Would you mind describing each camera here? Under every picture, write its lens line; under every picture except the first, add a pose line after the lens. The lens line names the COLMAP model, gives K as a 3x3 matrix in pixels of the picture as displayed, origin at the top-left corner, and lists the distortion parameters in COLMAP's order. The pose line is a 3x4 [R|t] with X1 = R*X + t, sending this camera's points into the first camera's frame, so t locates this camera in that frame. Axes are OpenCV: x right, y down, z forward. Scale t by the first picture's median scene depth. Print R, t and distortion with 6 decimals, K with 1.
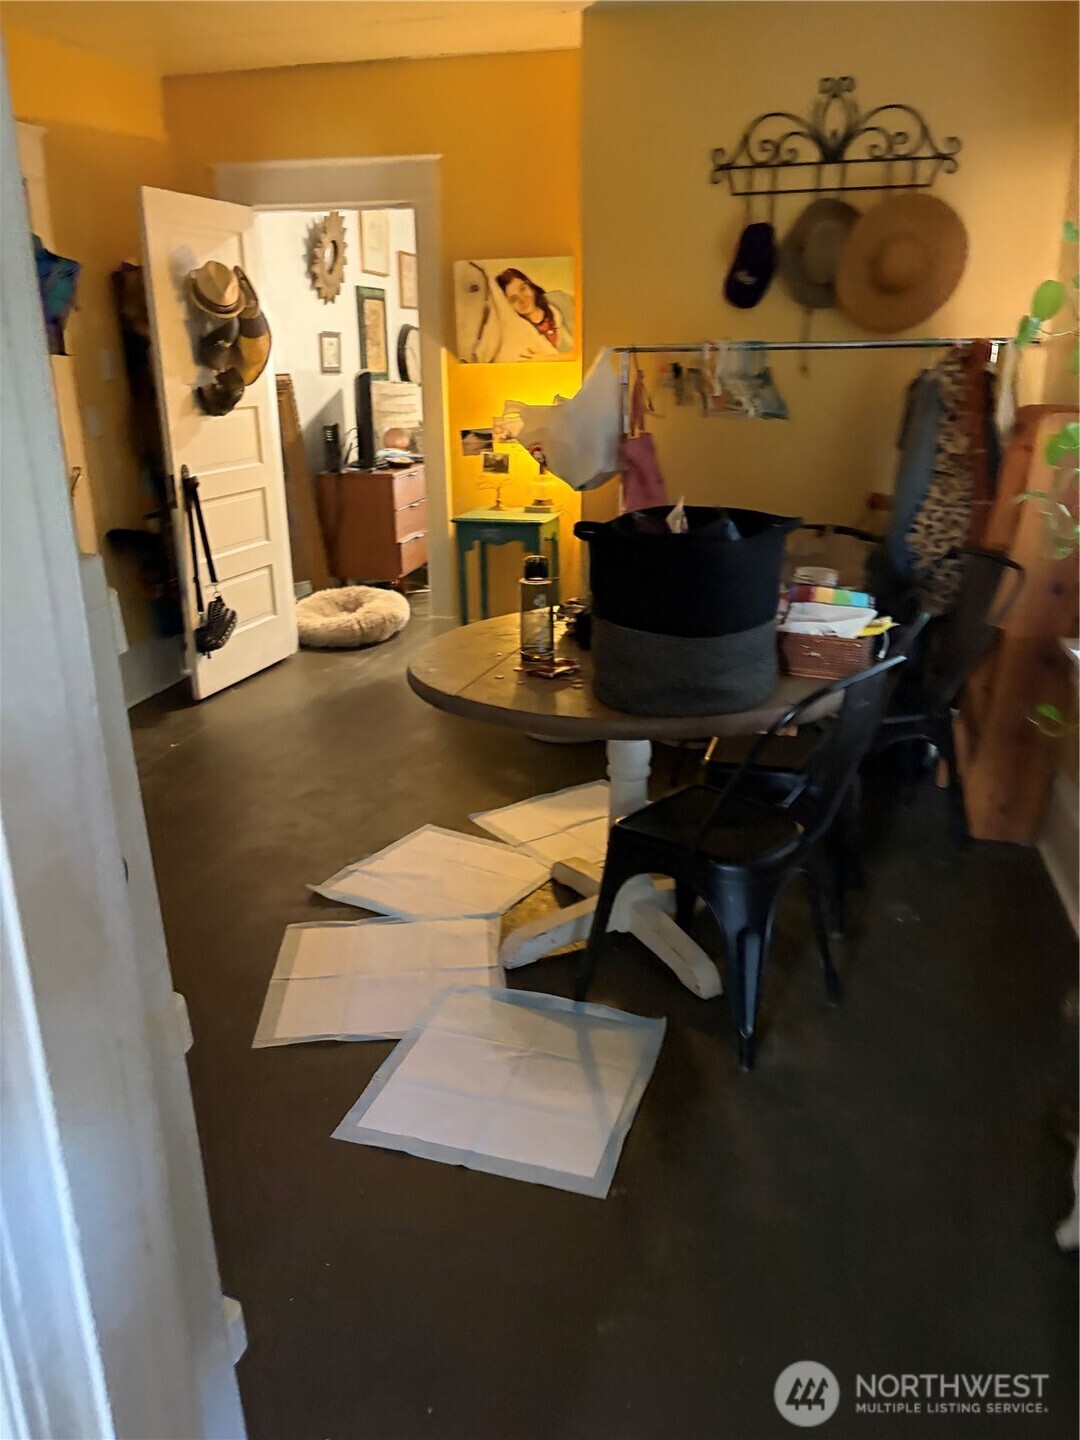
lens RADIAL K [[1084.6, 0, 545.4], [0, 1084.6, 719.5], [0, 0, 1]] dist [0.052295, -0.058978]
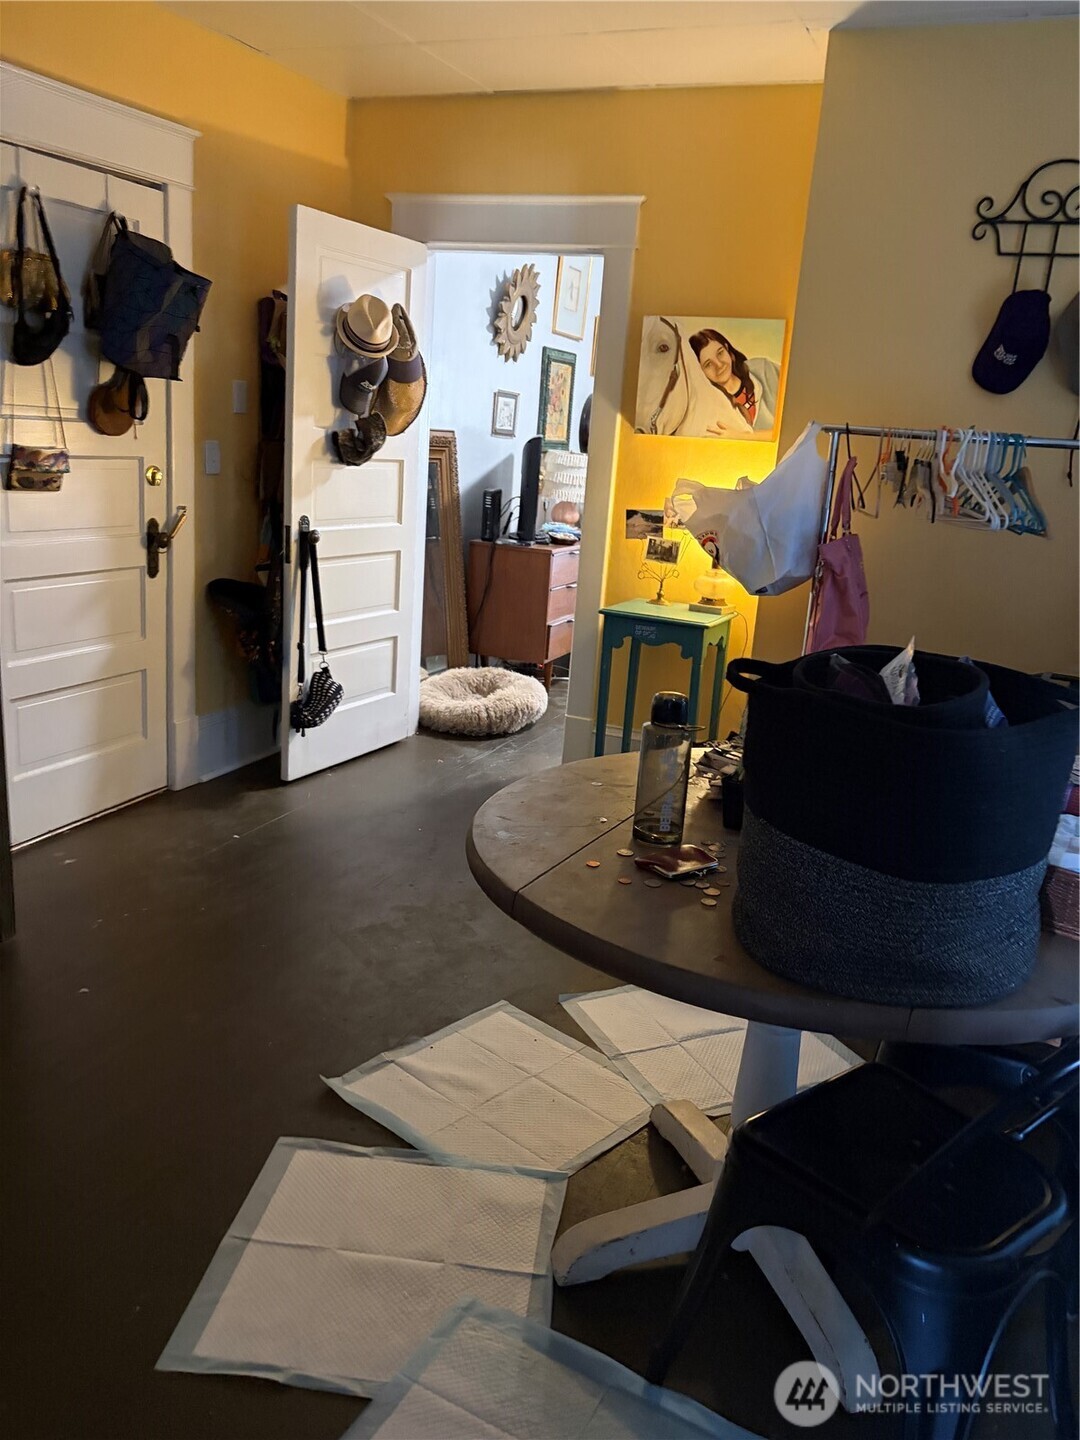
lens RADIAL K [[1084.6, 0, 546.1], [0, 1084.6, 690.6], [0, 0, 1]] dist [0.052295, -0.058978]
pose [[0.980068, 0.124919, -0.154470, 0.010665], [-0.139105, 0.986650, -0.084680, -0.048305], [0.141830, 0.104480, 0.984362, 0.183706]]
